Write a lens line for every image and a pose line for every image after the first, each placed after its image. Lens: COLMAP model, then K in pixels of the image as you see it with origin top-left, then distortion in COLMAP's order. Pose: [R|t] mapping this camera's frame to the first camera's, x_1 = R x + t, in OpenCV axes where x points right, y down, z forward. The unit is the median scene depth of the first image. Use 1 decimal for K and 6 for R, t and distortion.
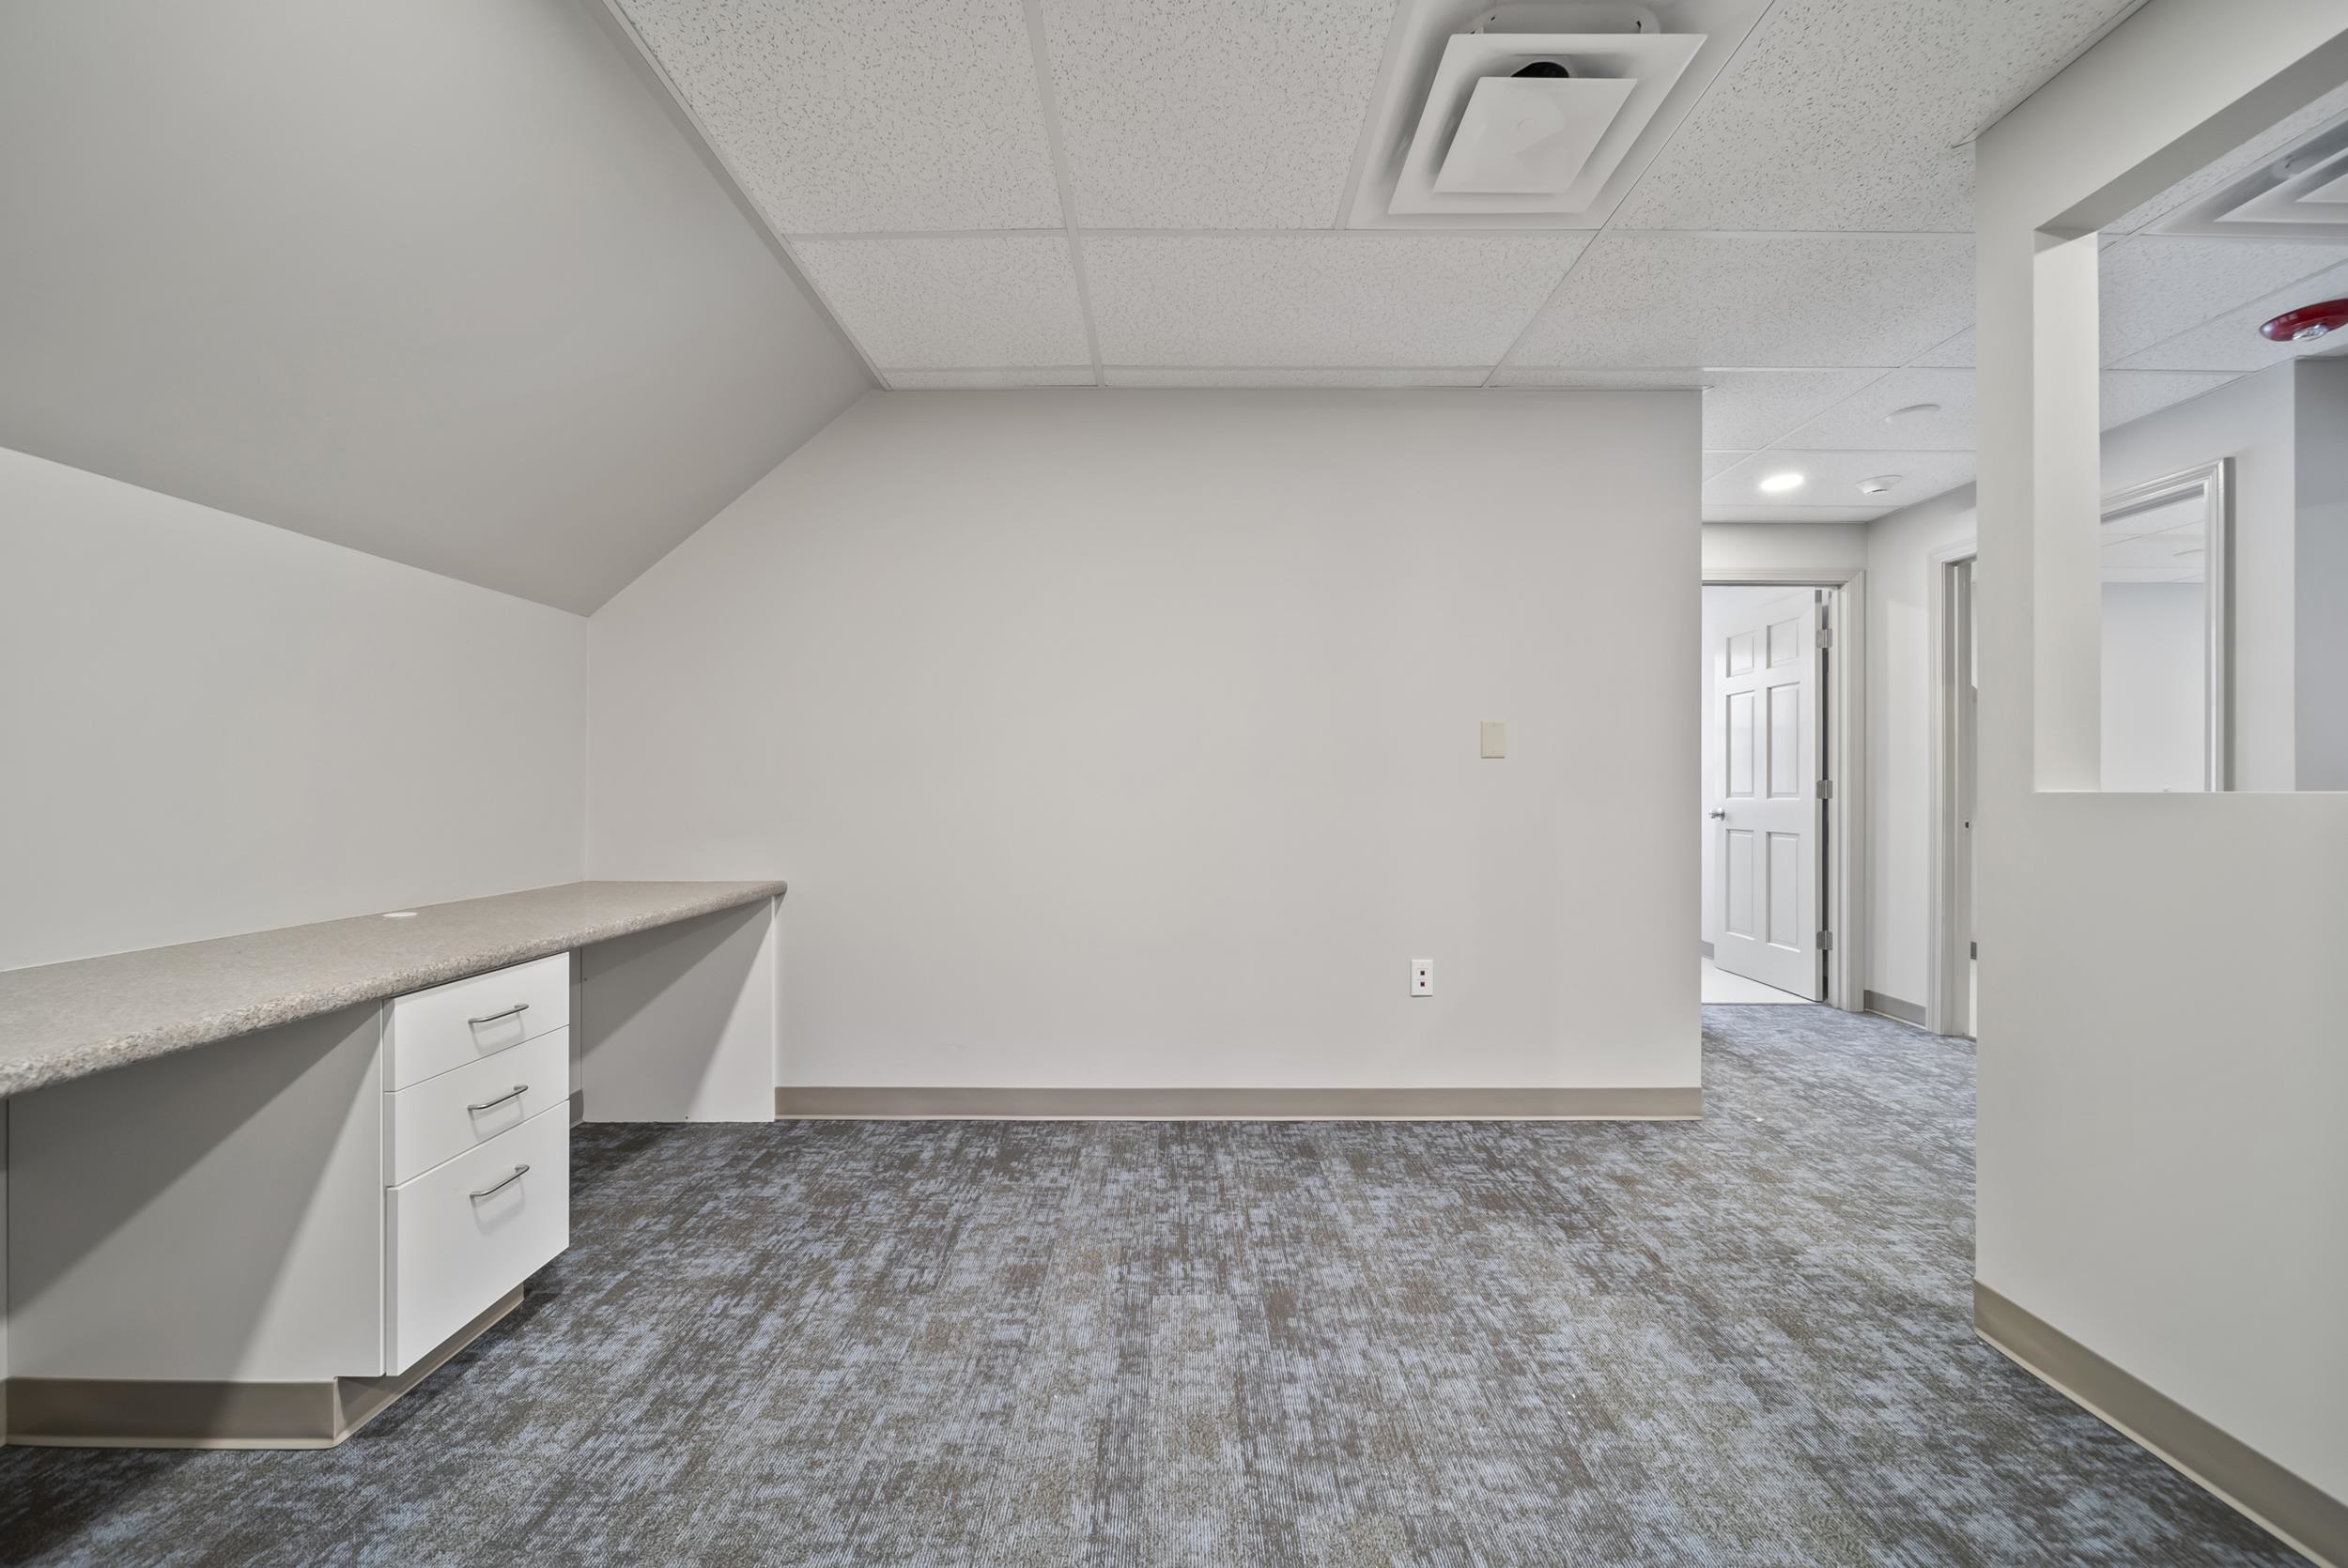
lens RADIAL K [[820.9, 0, 1179.3], [0, 820.9, 790.4], [0, 0, 1]] dist [-0.002513, -0.000631]
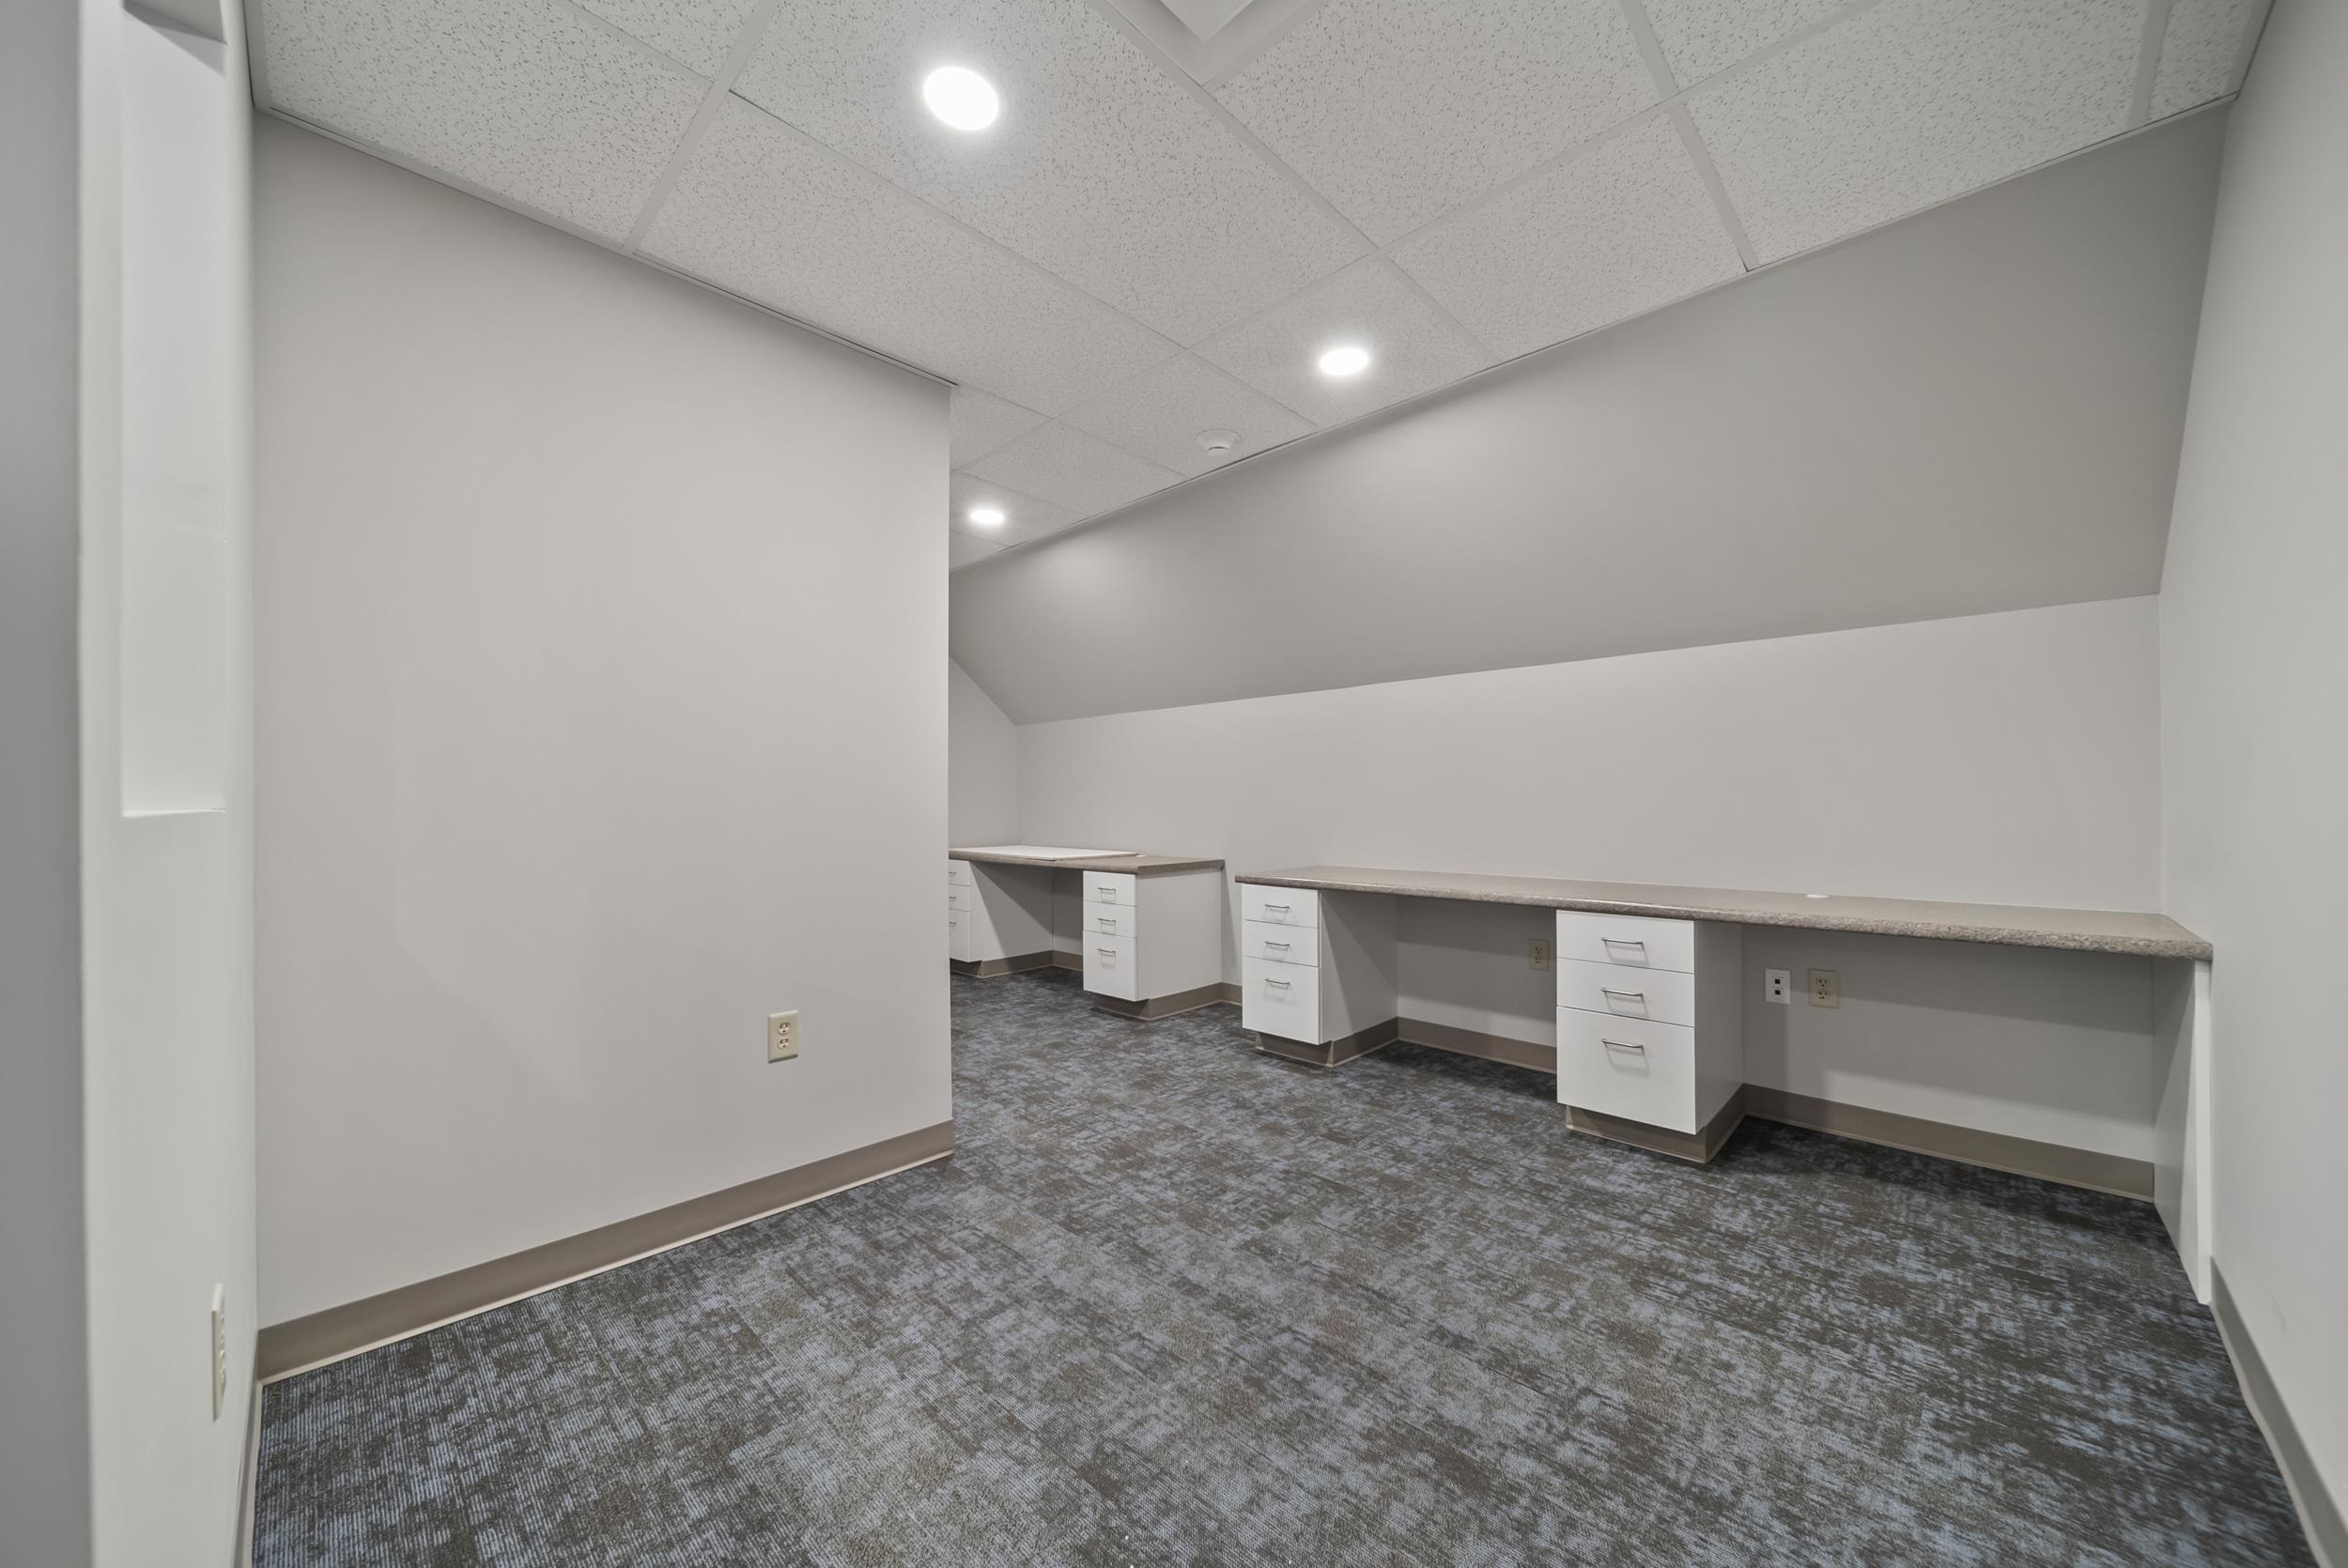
lens RADIAL K [[820.9, 0, 1179.3], [0, 820.9, 790.4], [0, 0, 1]] dist [-0.002513, -0.000631]
pose [[-0.689357, -0.010224, -0.724350, 0.943157], [0.001034, 0.999885, -0.015097, -0.004774], [0.724421, -0.011157, -0.689267, 1.450467]]
